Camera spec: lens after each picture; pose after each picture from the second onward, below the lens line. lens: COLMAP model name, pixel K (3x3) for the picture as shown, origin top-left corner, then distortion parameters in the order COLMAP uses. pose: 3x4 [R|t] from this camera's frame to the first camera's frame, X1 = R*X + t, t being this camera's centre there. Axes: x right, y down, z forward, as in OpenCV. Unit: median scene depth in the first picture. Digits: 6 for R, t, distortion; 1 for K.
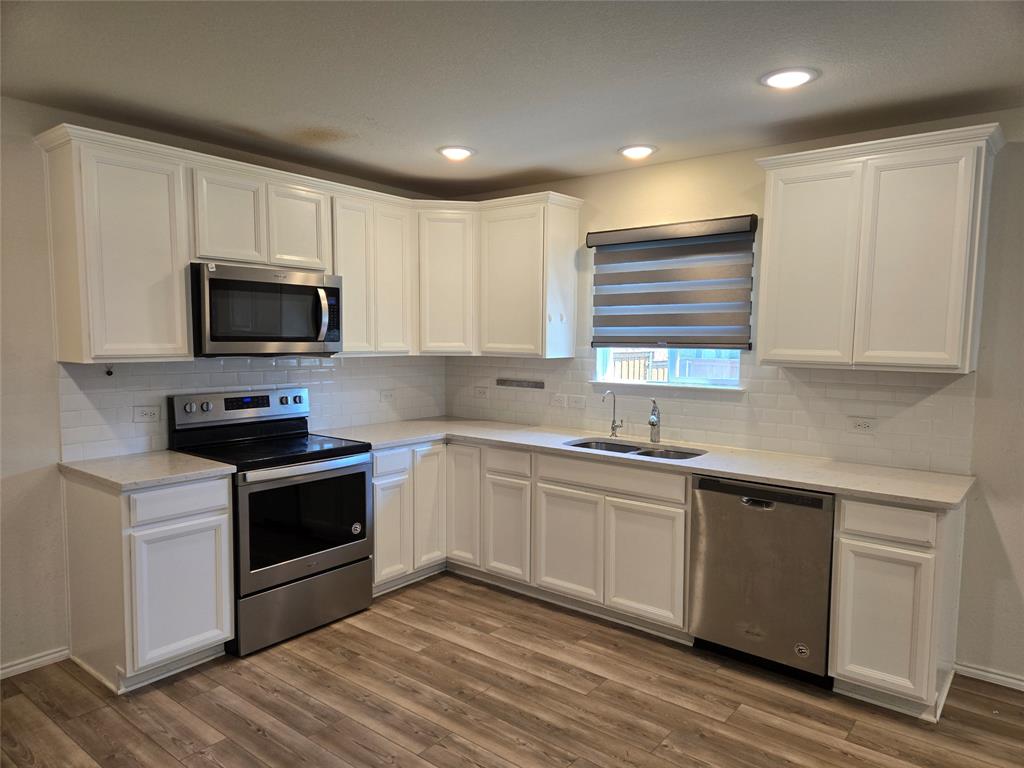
lens RADIAL K [[686.1, 0, 510.8], [0, 686.1, 390.6], [0, 0, 1]] dist [0.071296, -0.053714]
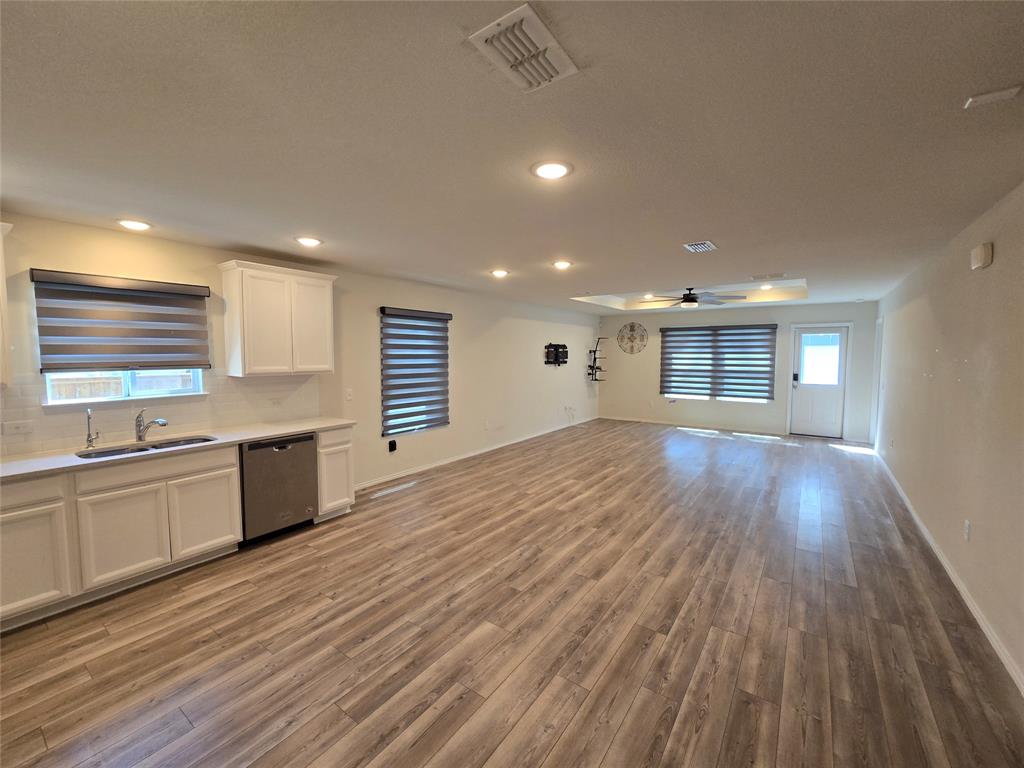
lens RADIAL K [[421.1, 0, 520.7], [0, 421.1, 379.4], [0, 0, 1]] dist [0.004182, 0.001163]
pose [[-0.065921, -0.073849, 0.995088, -0.715248], [0.084529, 0.993260, 0.079313, -0.052147], [-0.994238, 0.089342, -0.059234, 0.347071]]
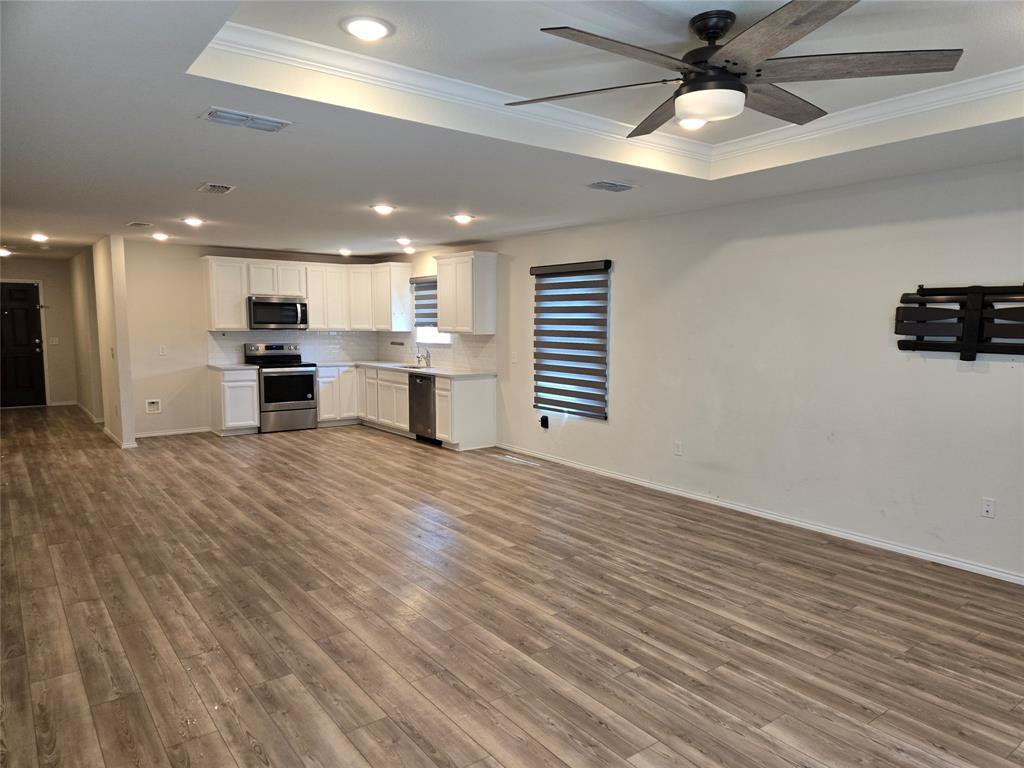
lens RADIAL K [[686.1, 0, 516.8], [0, 686.1, 393.4], [0, 0, 1]] dist [0.071296, -0.053714]
pose [[0.968733, 0.021351, -0.247184, 1.237451], [-0.016628, 0.999637, 0.021178, 0.127741], [0.247547, -0.016405, 0.968737, -1.401072]]
